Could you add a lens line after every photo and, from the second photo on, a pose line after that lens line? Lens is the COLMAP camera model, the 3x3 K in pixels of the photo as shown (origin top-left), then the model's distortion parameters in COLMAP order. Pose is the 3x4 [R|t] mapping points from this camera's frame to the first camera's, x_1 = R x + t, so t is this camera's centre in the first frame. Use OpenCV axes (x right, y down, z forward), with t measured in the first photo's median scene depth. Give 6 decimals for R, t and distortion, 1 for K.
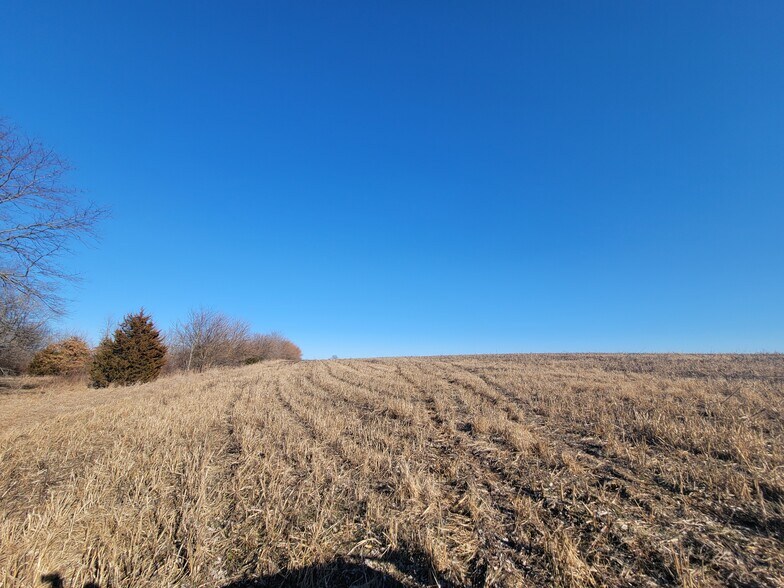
lens RADIAL K [[317.5, 0, 392.9], [0, 317.5, 294.6], [0, 0, 1]] dist [-0.001849, 0.000087]
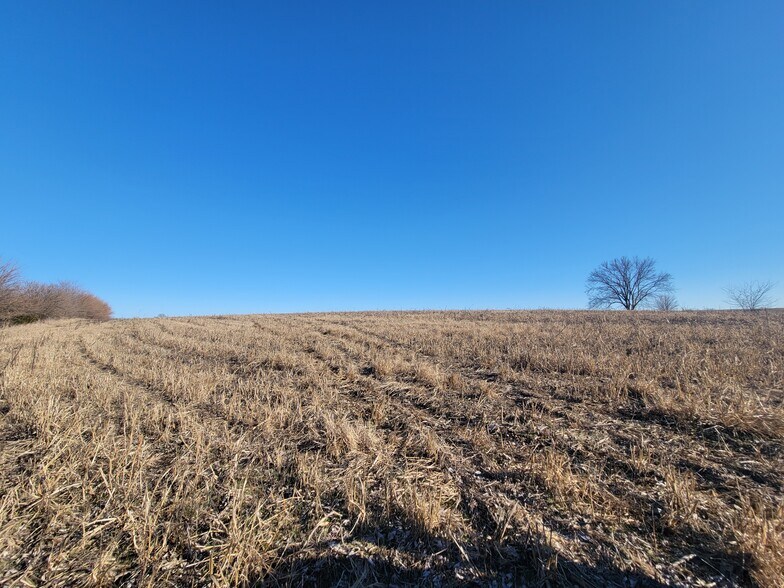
lens RADIAL K [[317.5, 0, 392.1], [0, 317.5, 295.2], [0, 0, 1]] dist [-0.001849, 0.000087]
pose [[0.899850, 0.024415, 0.435515, -0.115887], [-0.080019, 0.990728, 0.109792, 0.090895], [-0.428796, -0.133646, 0.893461, 0.168395]]
